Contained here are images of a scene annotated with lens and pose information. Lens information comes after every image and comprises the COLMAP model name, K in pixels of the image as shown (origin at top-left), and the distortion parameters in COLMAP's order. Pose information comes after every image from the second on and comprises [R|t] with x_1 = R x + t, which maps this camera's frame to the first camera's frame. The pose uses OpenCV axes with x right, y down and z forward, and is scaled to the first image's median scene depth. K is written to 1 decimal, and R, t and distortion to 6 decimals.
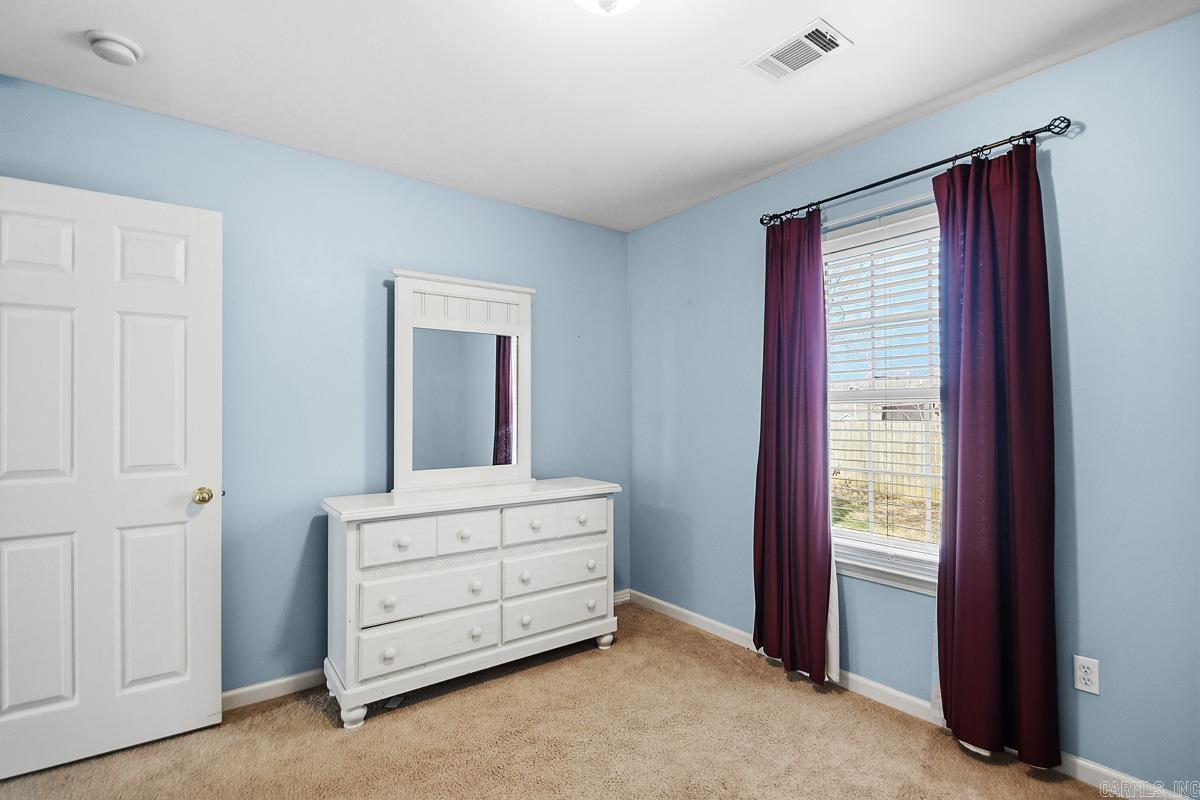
lens RADIAL K [[563.6, 0, 606.0], [0, 563.6, 400.4], [0, 0, 1]] dist [-0.000263, -0.000763]
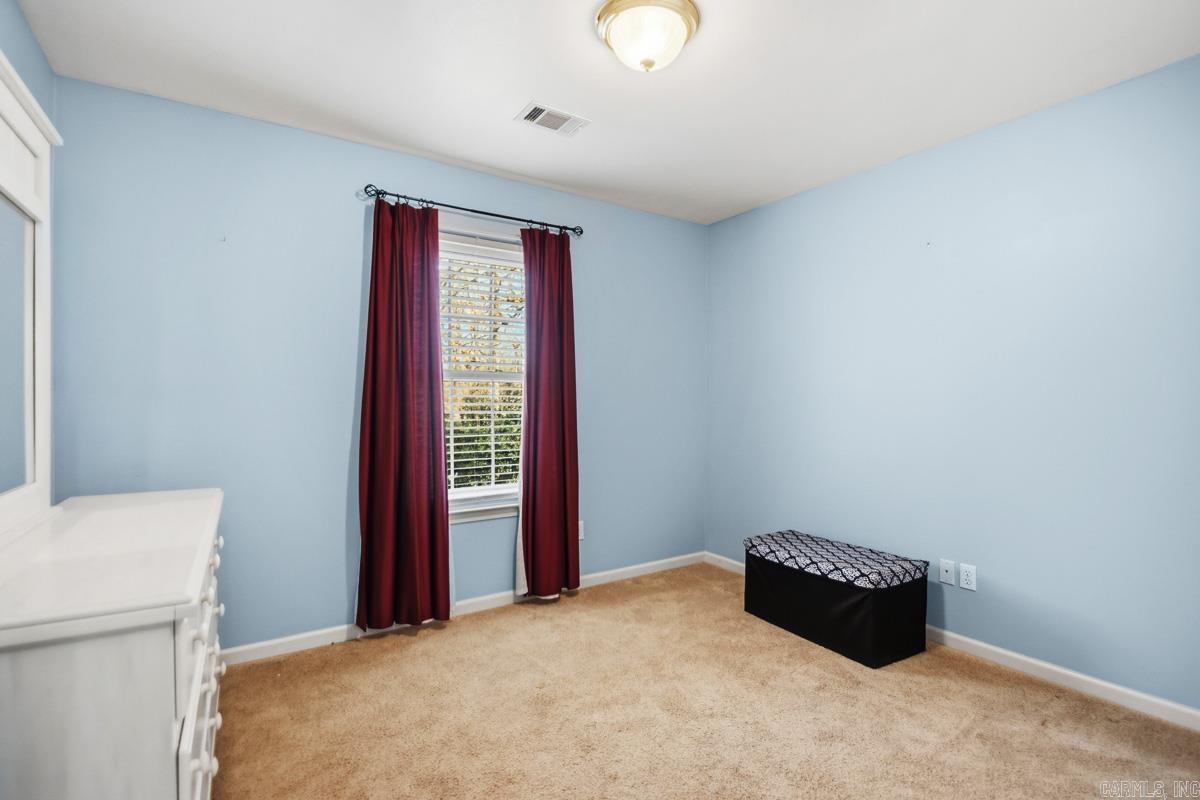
lens RADIAL K [[563.6, 0, 606.0], [0, 563.6, 400.4], [0, 0, 1]] dist [-0.000263, -0.000763]
pose [[0.071271, 0.013621, 0.997364, -0.828078], [-0.015134, 0.999806, -0.012573, 0.064280], [-0.997342, -0.014198, 0.071463, 0.647034]]
